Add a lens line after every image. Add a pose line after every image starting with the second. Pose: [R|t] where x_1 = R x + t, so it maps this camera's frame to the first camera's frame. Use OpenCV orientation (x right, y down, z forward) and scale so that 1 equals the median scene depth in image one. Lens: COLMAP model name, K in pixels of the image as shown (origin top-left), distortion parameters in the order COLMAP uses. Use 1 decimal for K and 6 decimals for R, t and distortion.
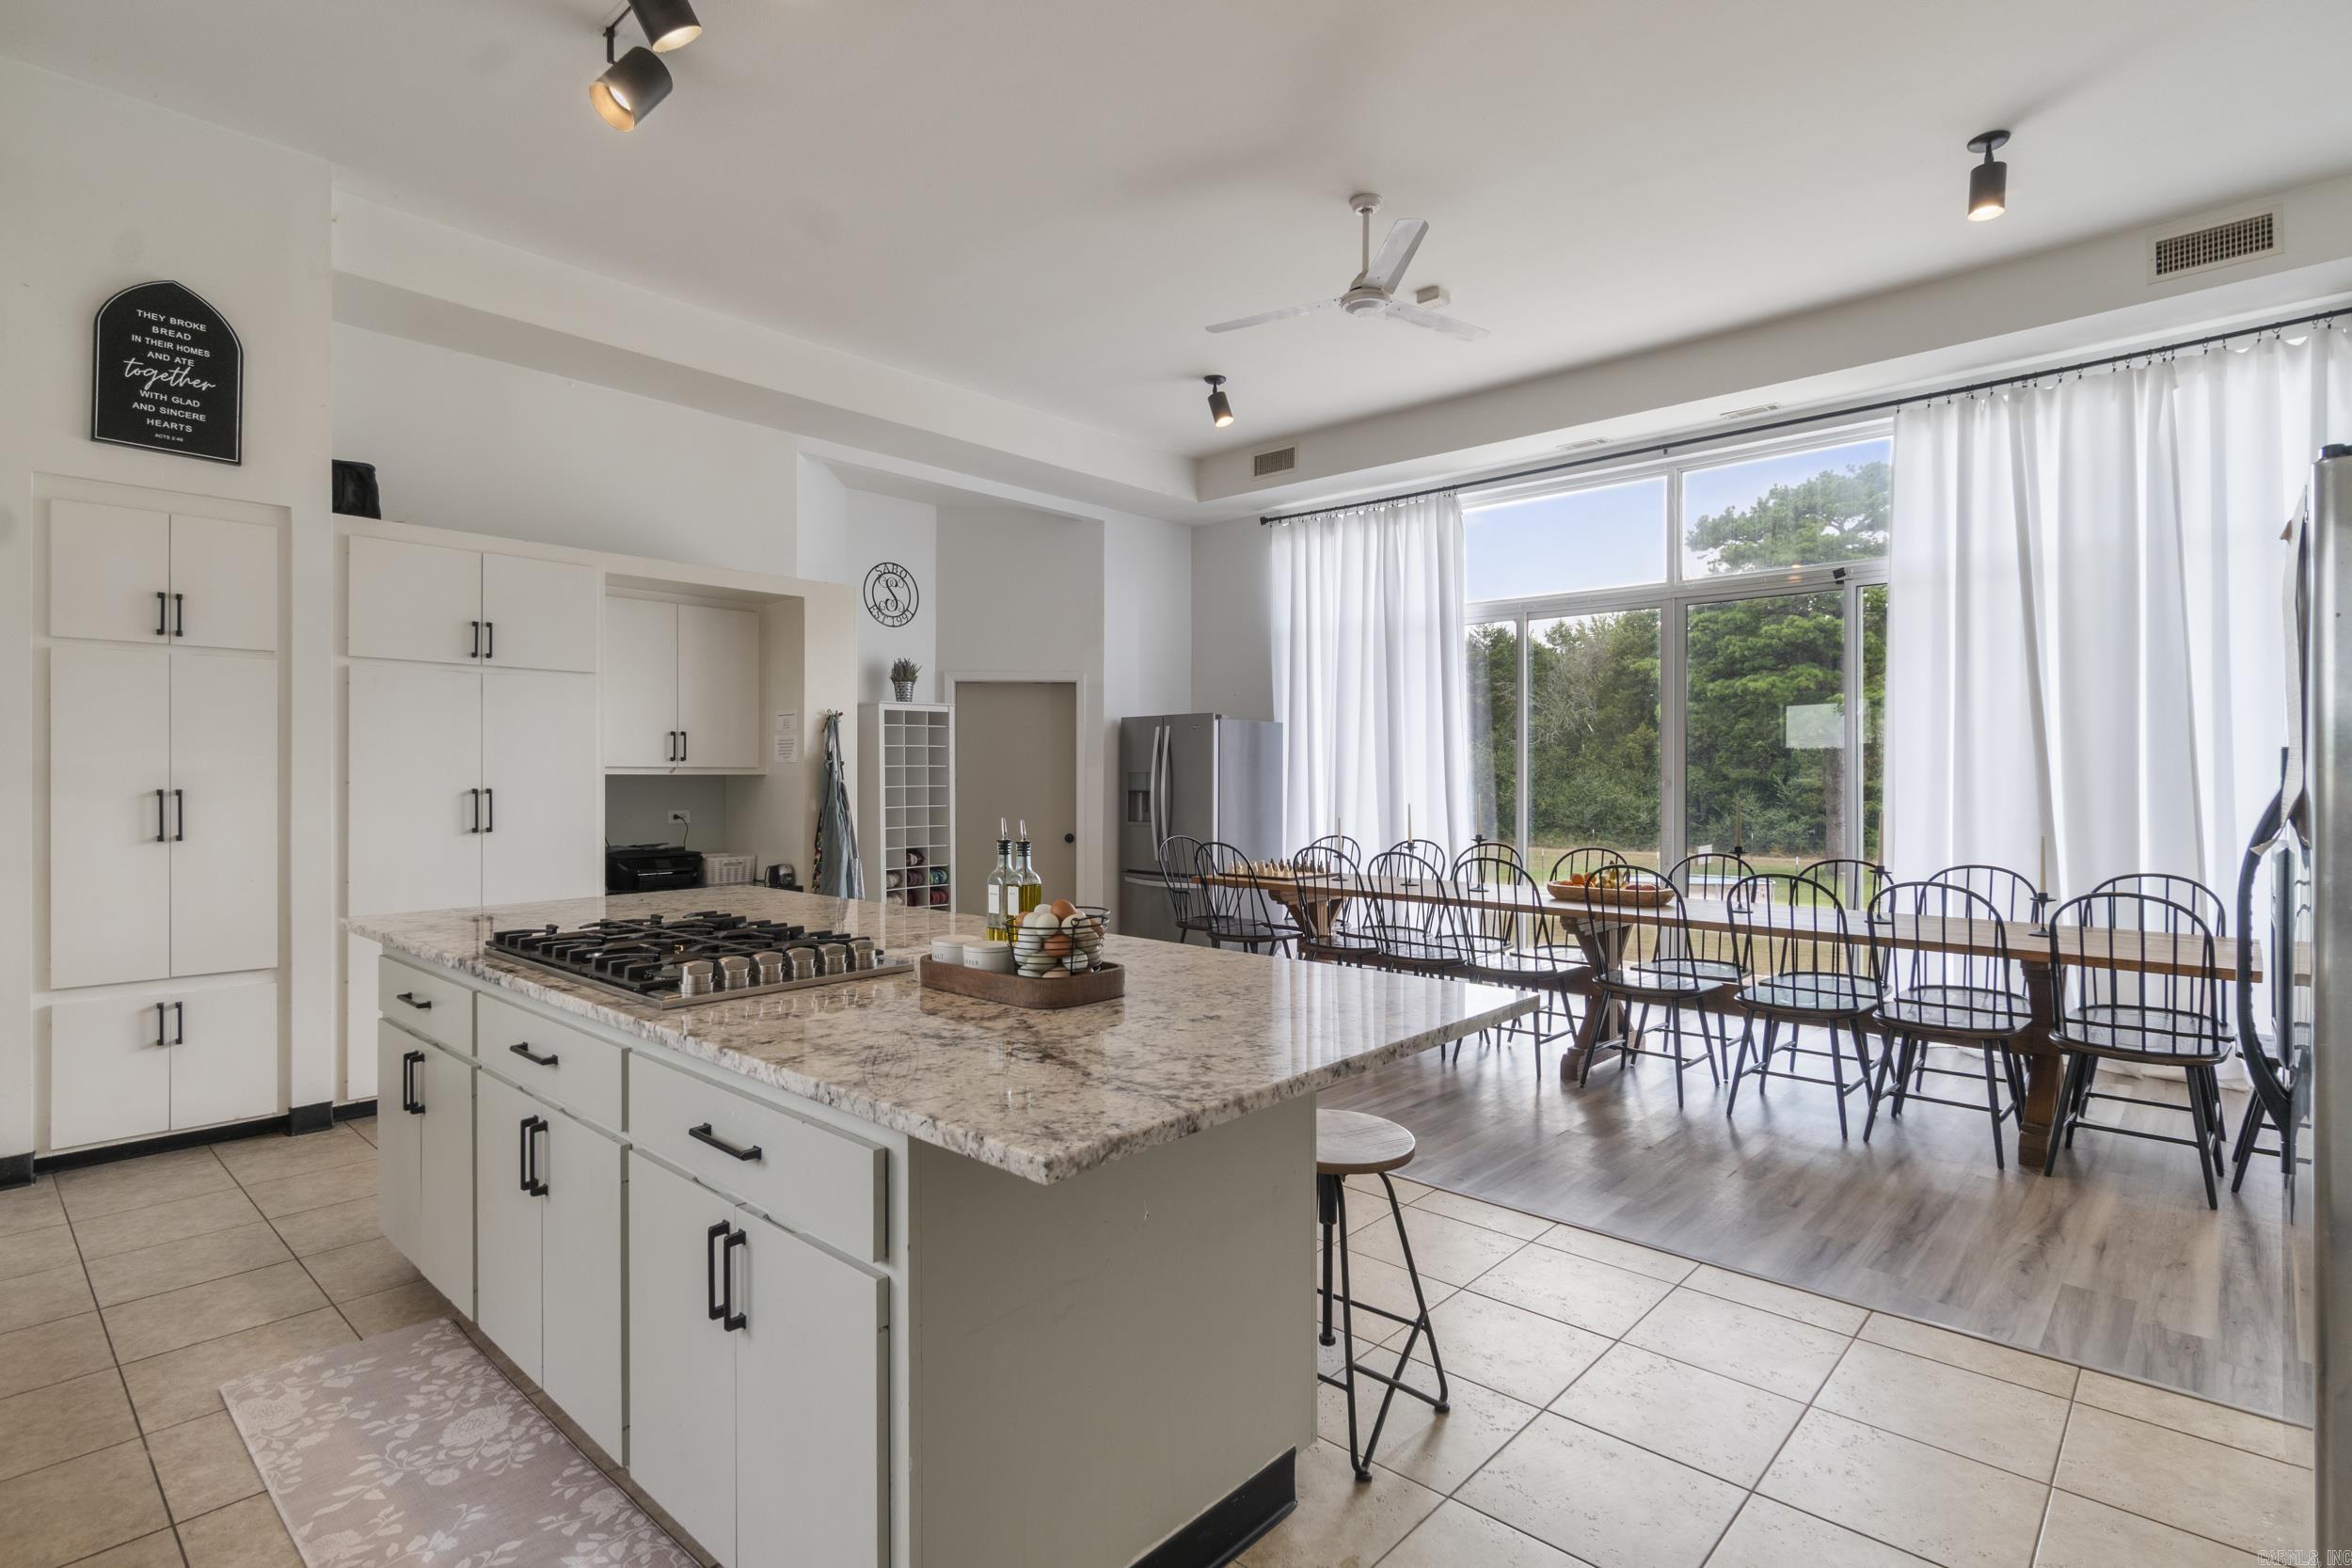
lens RADIAL K [[1139.4, 0, 1166.6], [0, 1139.4, 765.8], [0, 0, 1]] dist [-0.000800, 0.001095]
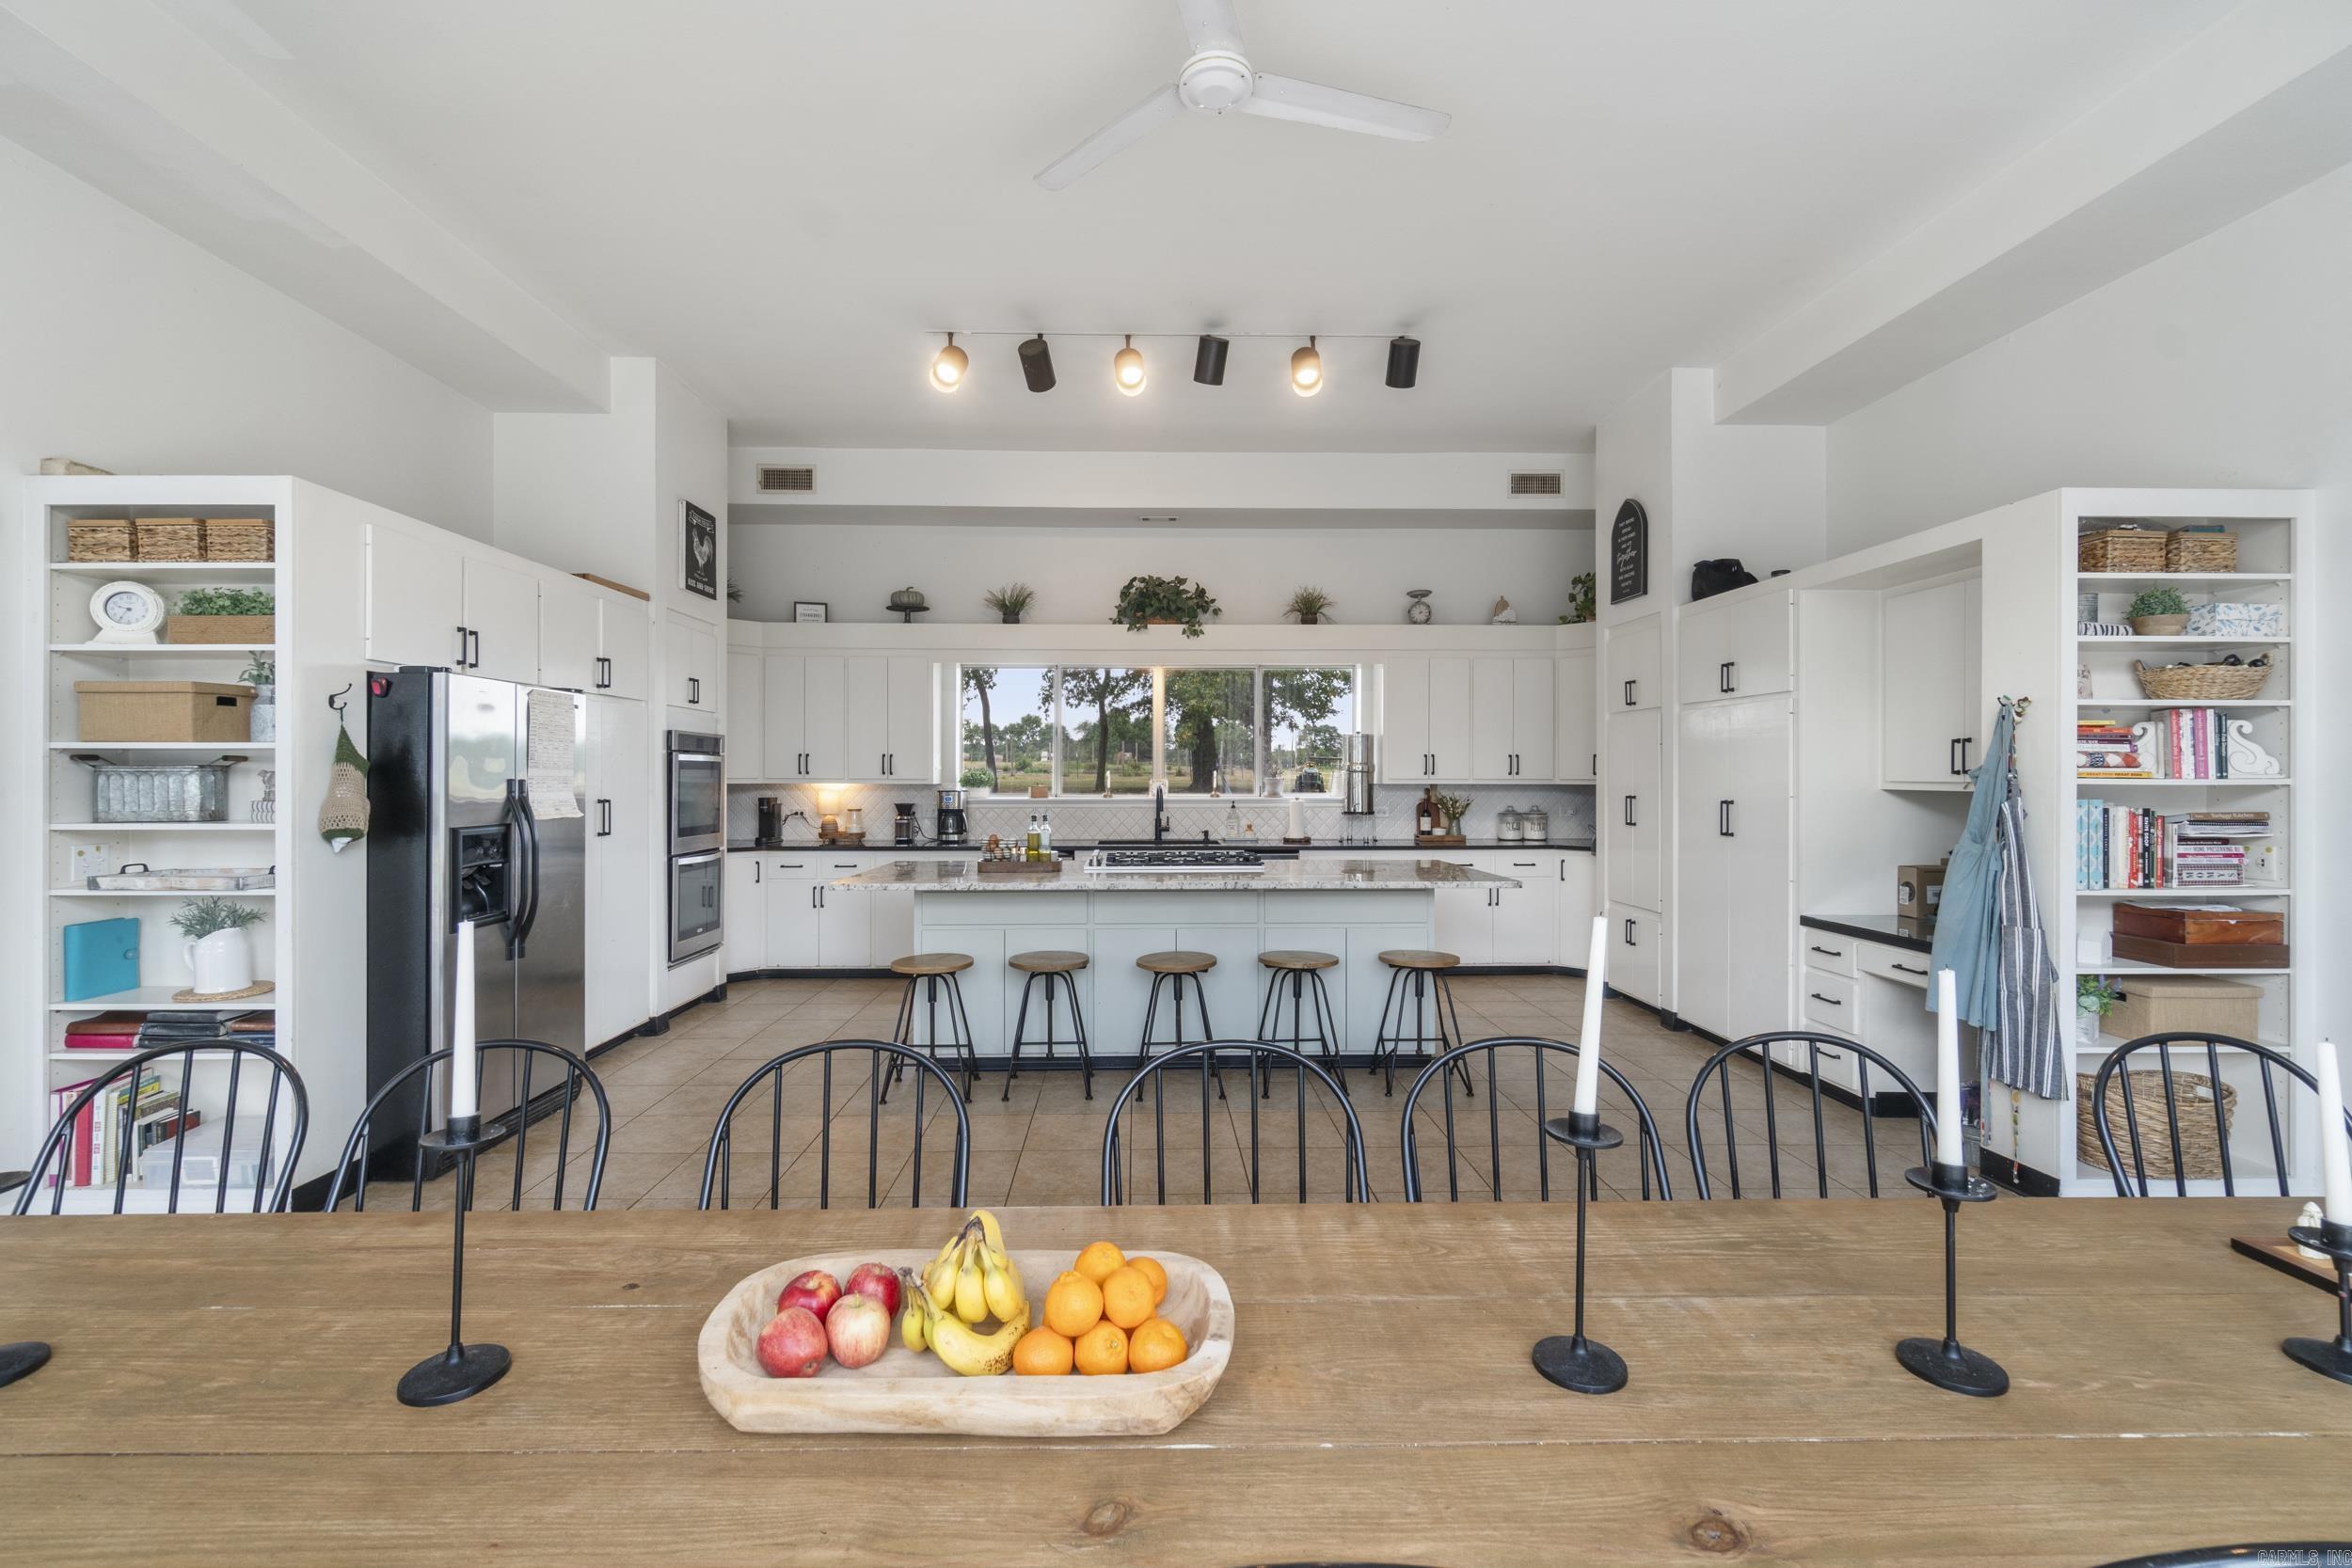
lens RADIAL K [[1006.4, 0, 1162.7], [0, 1006.4, 775.8], [0, 0, 1]] dist [0.004076, -0.000432]
pose [[-0.718735, -0.000509, -0.695284, 0.458287], [0.004295, 0.999977, -0.005172, -0.002507], [0.695271, -0.006704, -0.718716, 1.069377]]
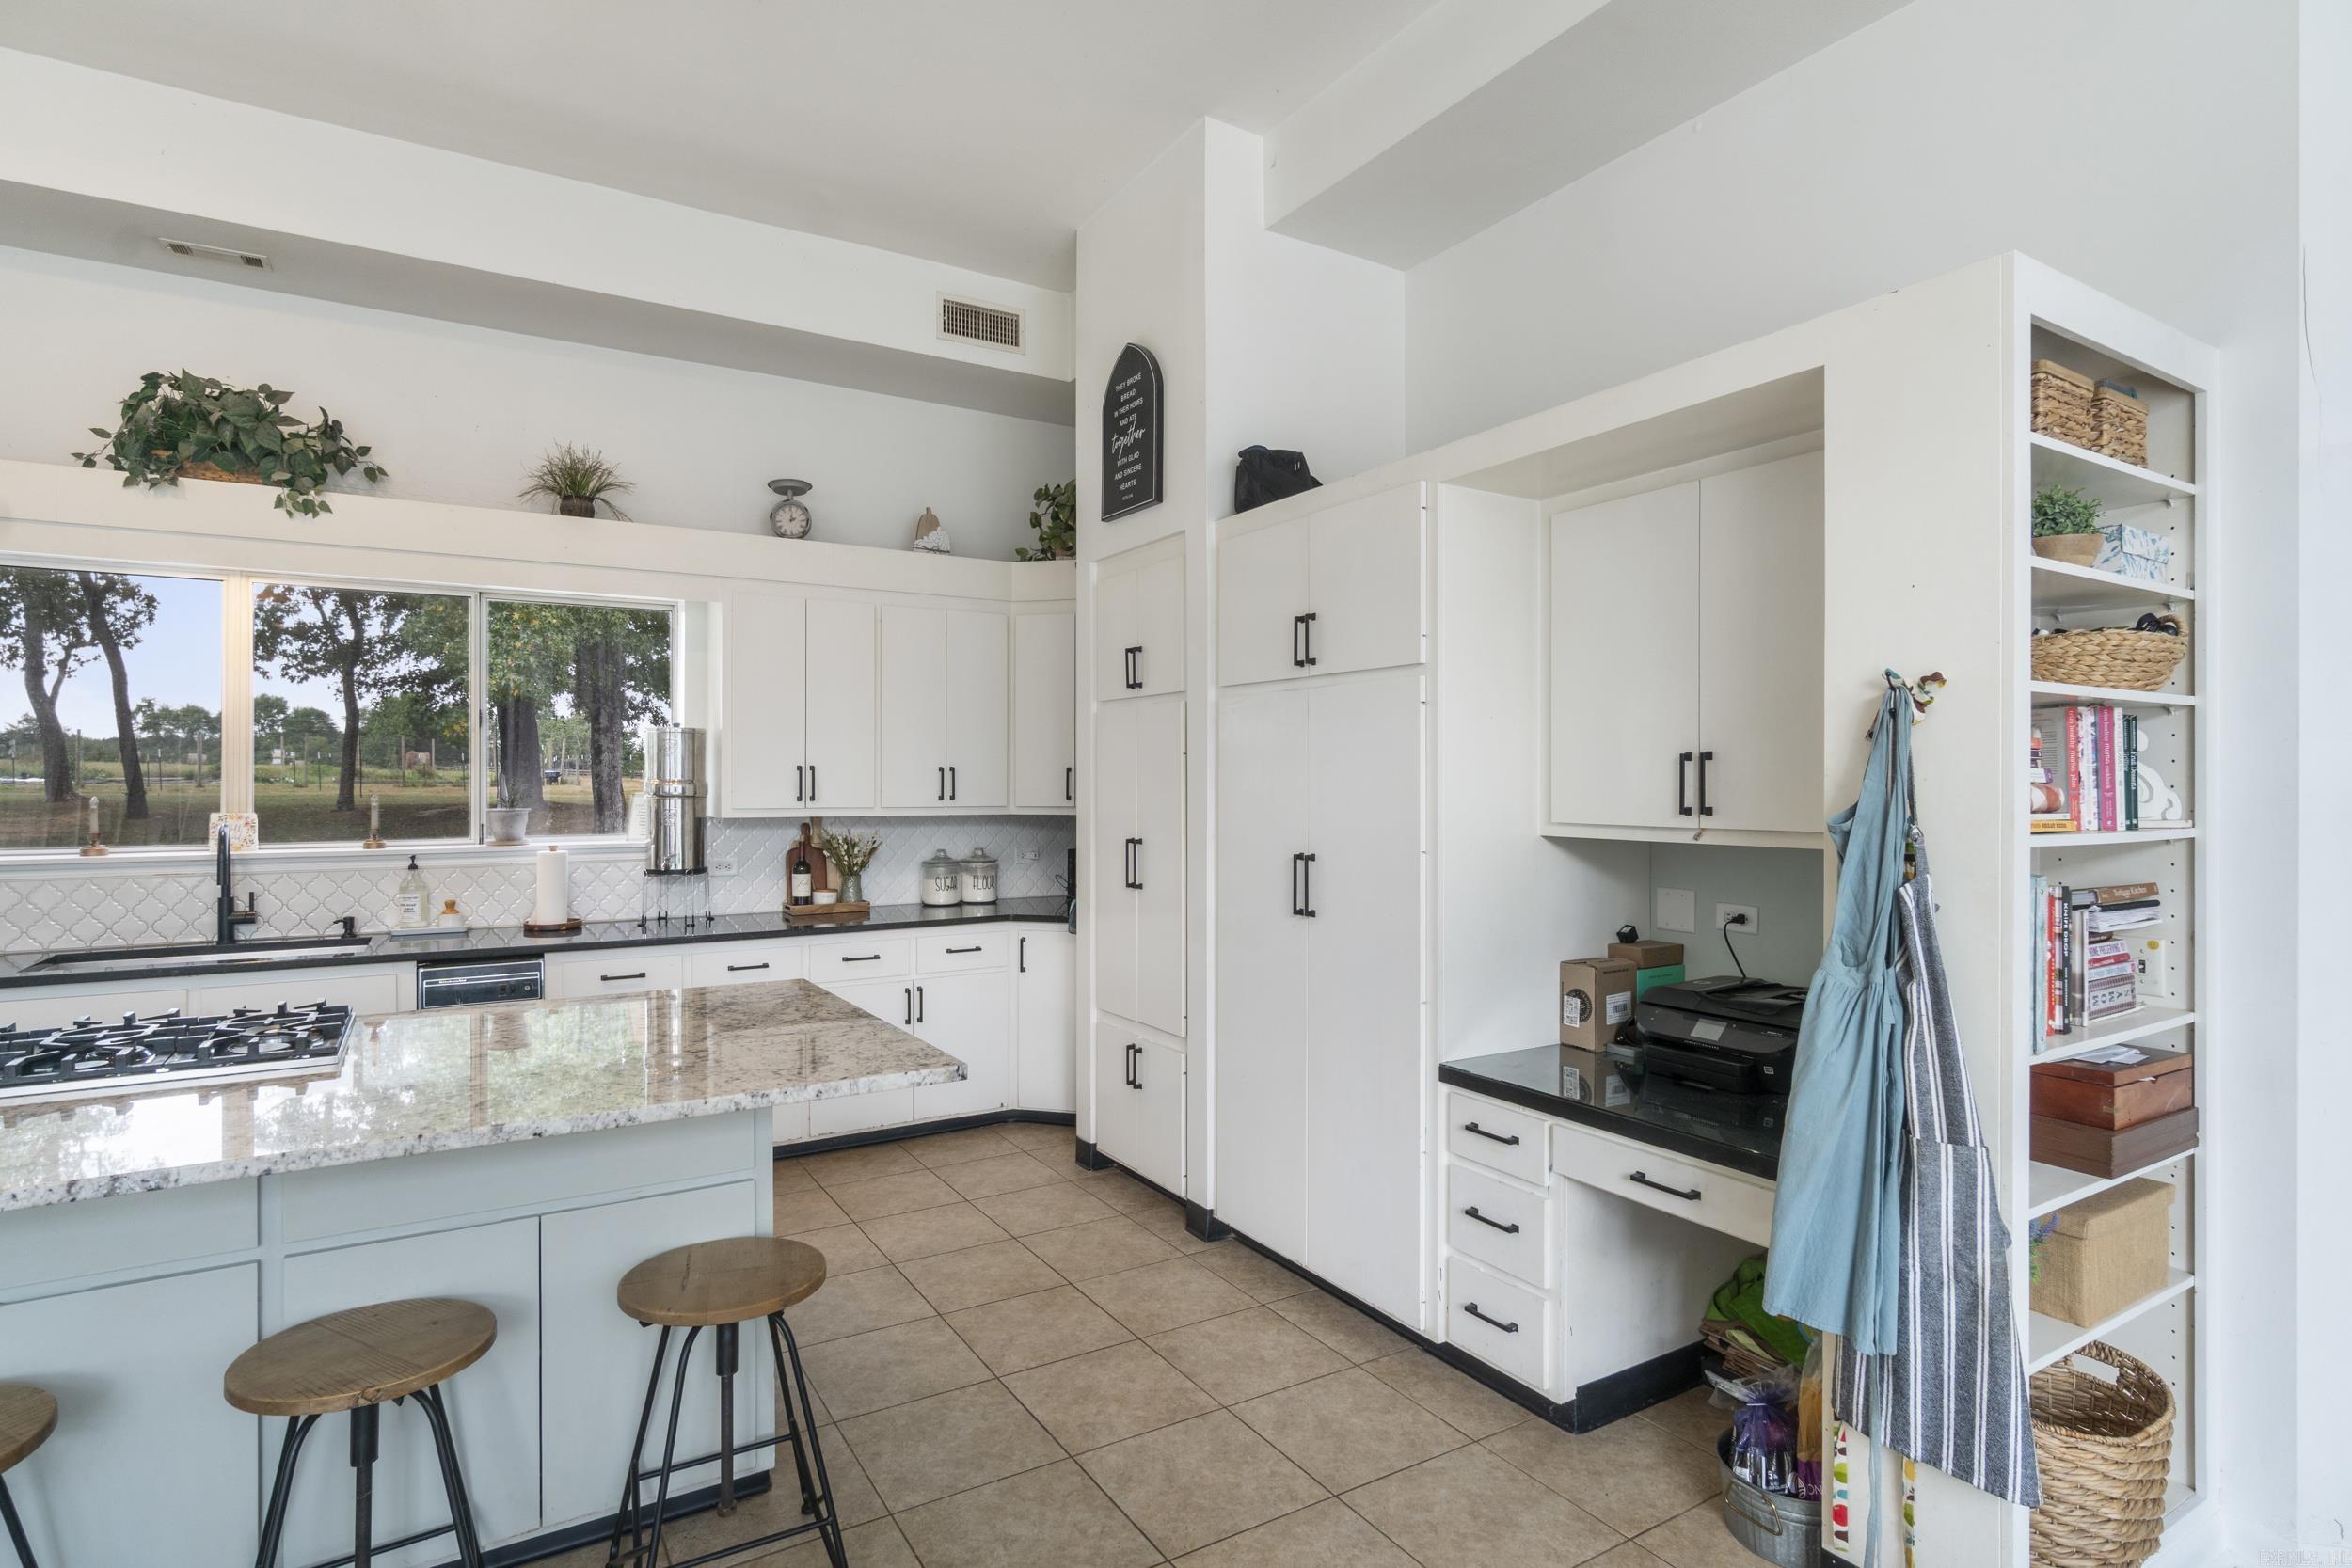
lens RADIAL K [[1178.1, 0, 1154.8], [0, 1178.1, 782.0], [0, 0, 1]] dist [-0.007553, 0.001175]
pose [[-0.285654, -0.002312, -0.958330, 0.092594], [0.006497, 0.999969, -0.004349, -0.016832], [0.958311, -0.007469, -0.285630, 0.883157]]
